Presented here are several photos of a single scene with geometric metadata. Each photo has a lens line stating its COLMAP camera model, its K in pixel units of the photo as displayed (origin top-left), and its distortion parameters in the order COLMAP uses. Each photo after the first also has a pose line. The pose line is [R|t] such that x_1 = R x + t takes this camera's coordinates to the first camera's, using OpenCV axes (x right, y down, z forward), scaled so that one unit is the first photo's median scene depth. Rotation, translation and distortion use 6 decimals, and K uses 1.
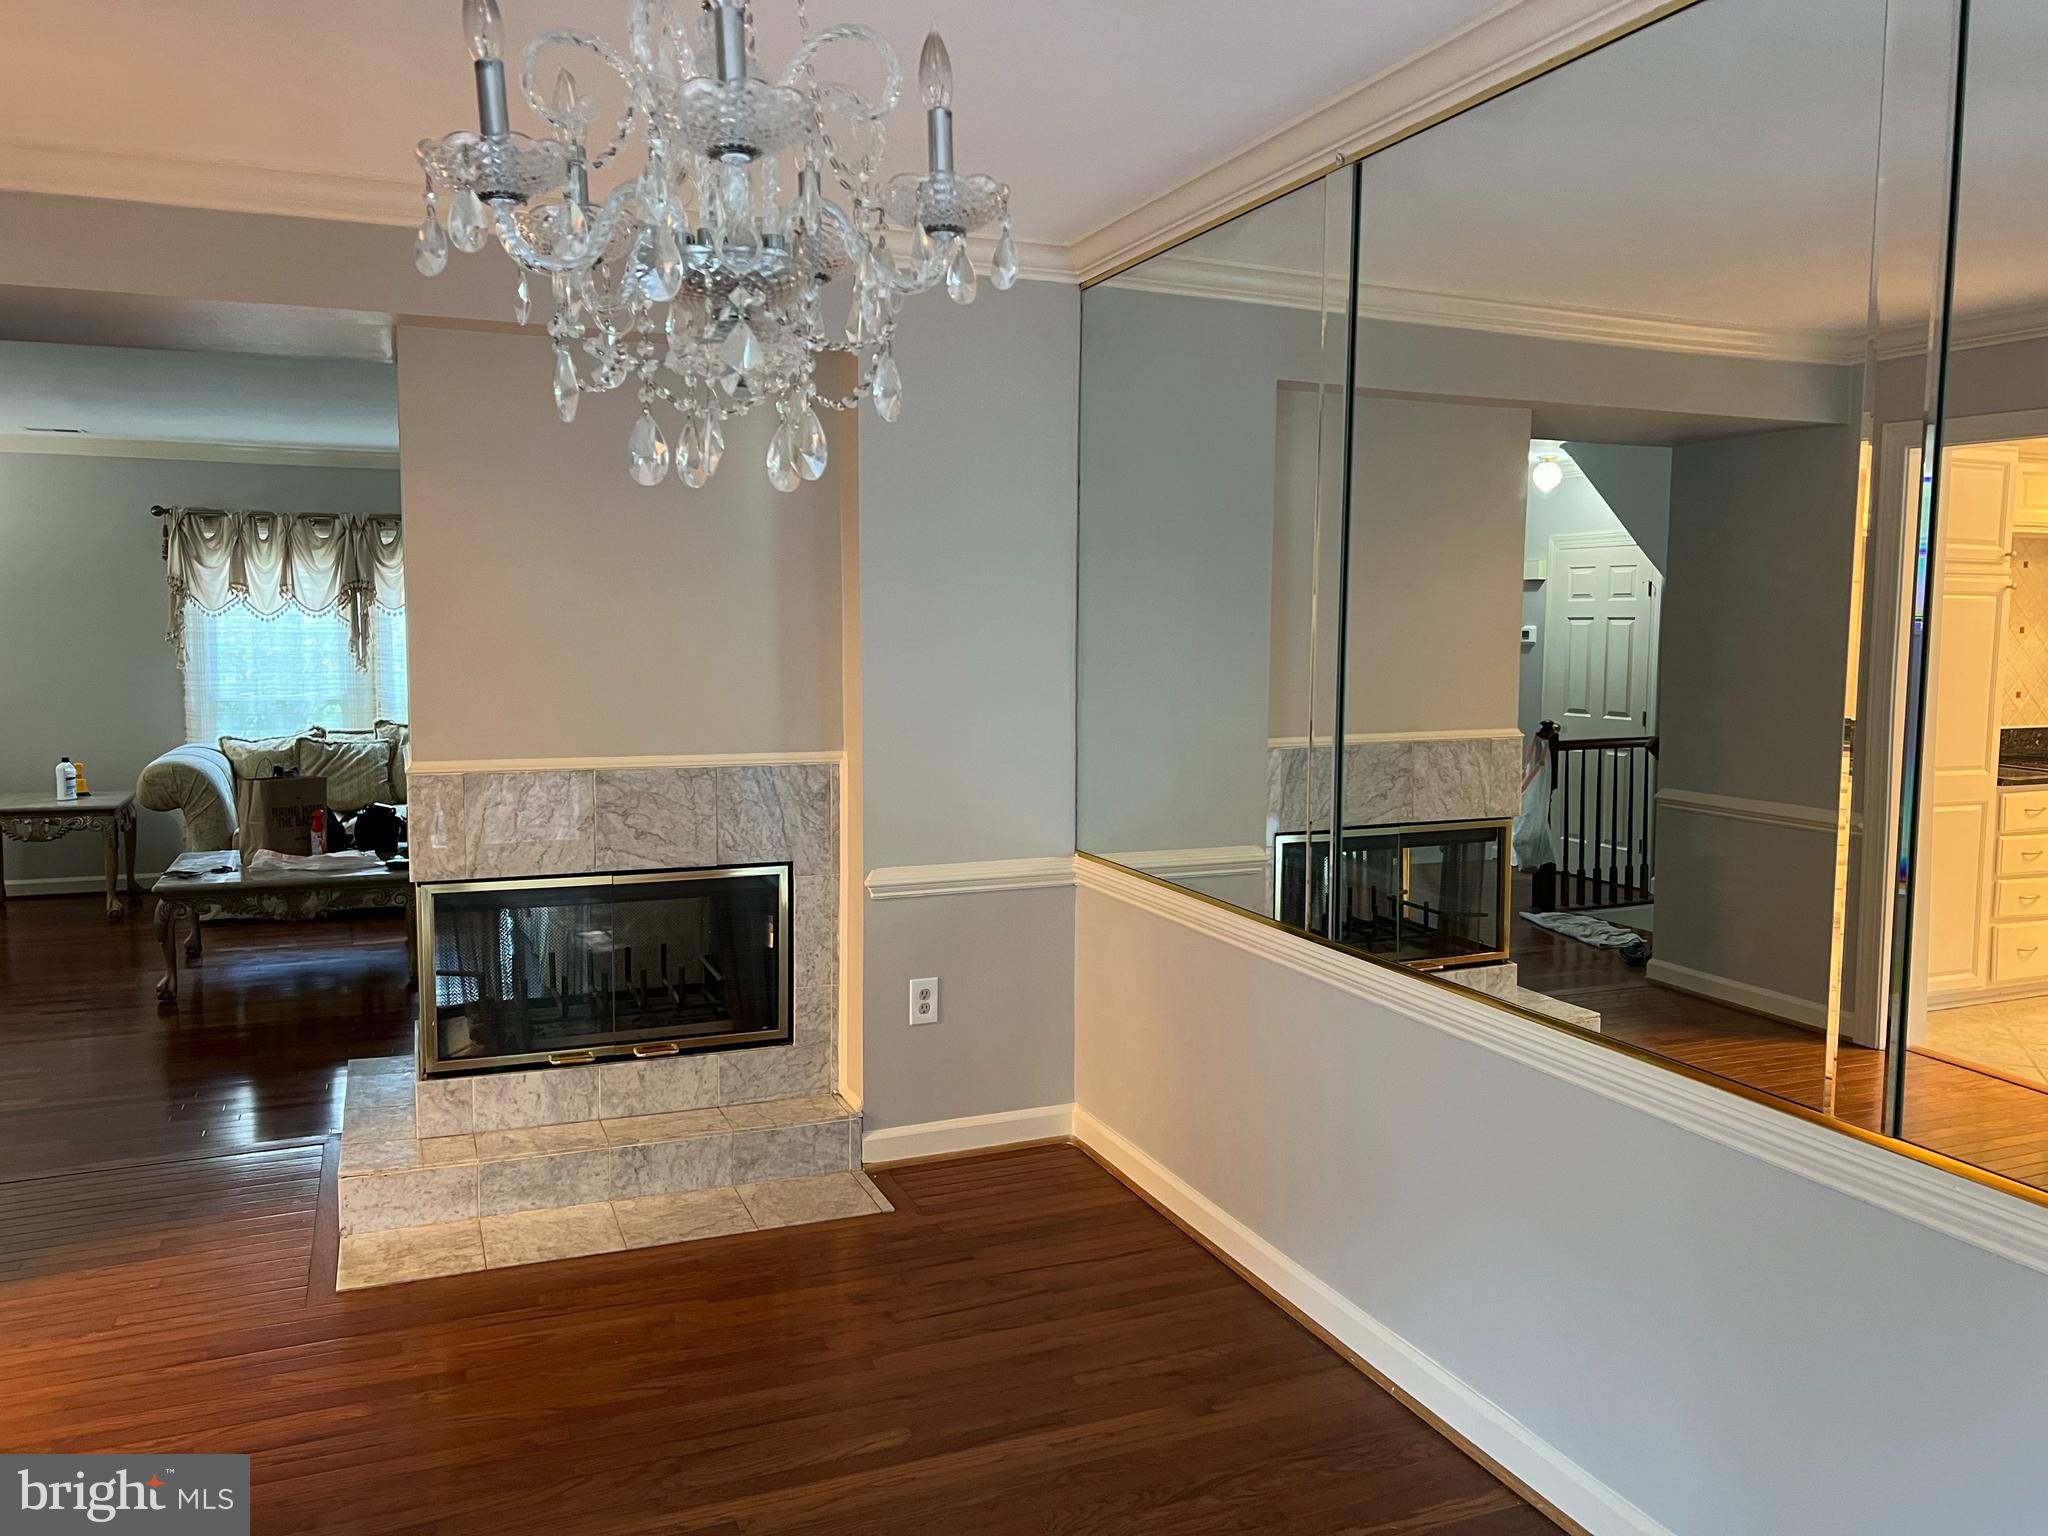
lens RADIAL K [[1544.8, 0, 1023.8], [0, 1544.8, 762.5], [0, 0, 1]] dist [0.027403, -0.040103]
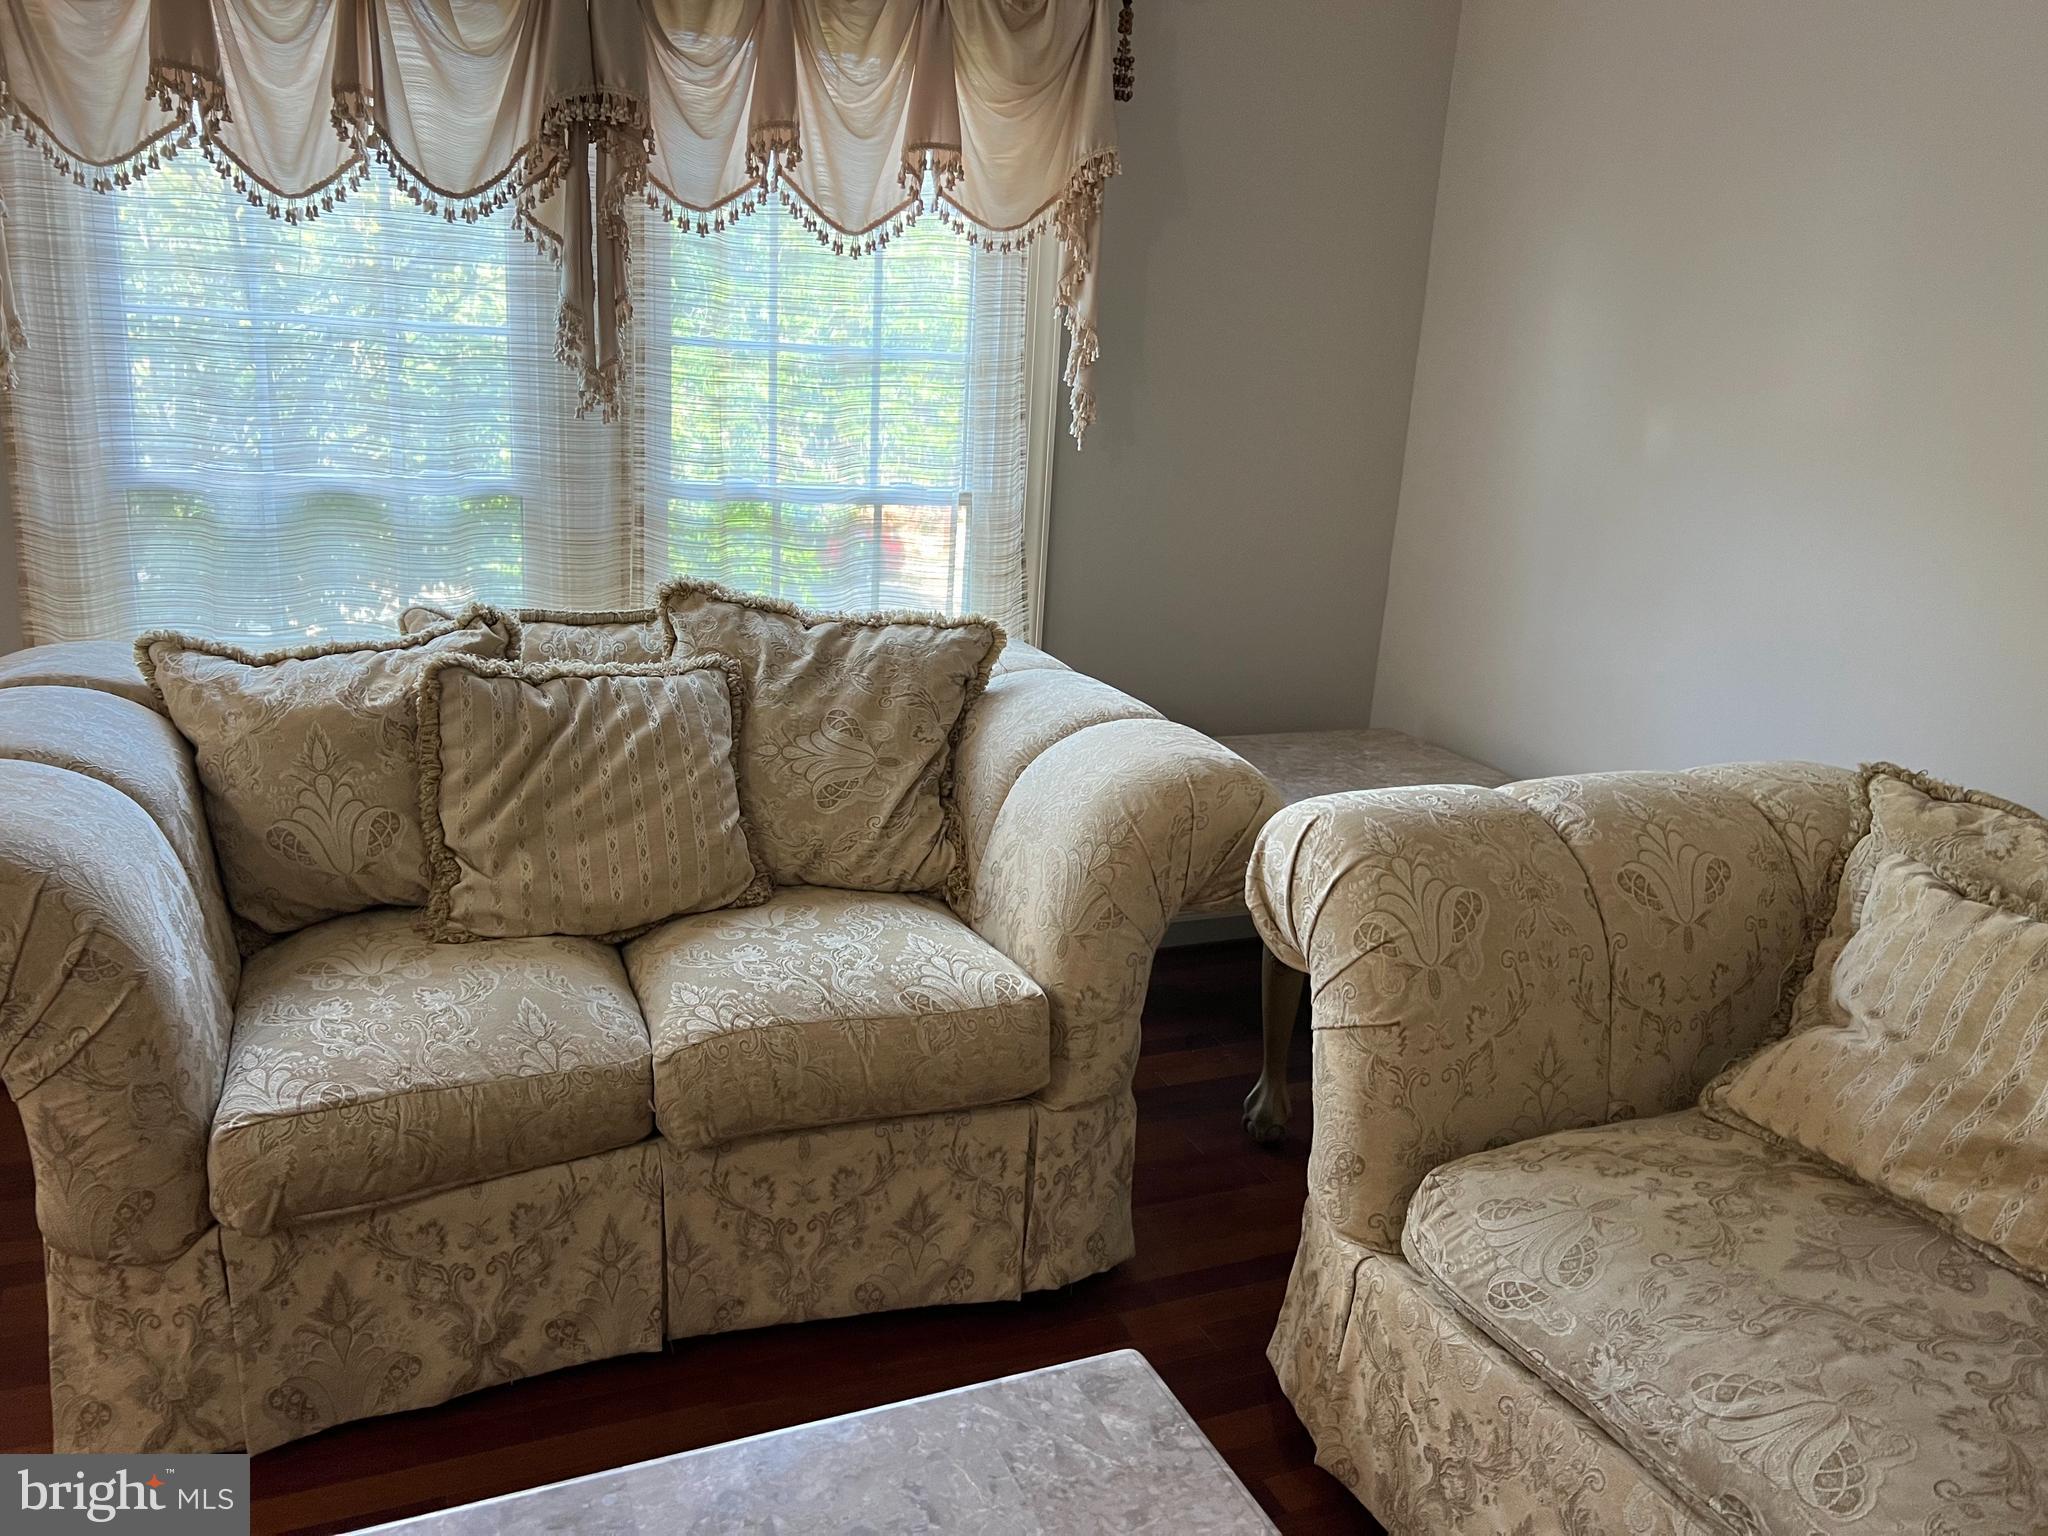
lens RADIAL K [[1544.8, 0, 1027.1], [0, 1544.8, 770.3], [0, 0, 1]] dist [0.027403, -0.040103]
pose [[0.998383, 0.047734, 0.030853, -0.359131], [-0.052349, 0.983695, 0.172058, -0.047817], [-0.022137, -0.173395, 0.984603, 0.703036]]
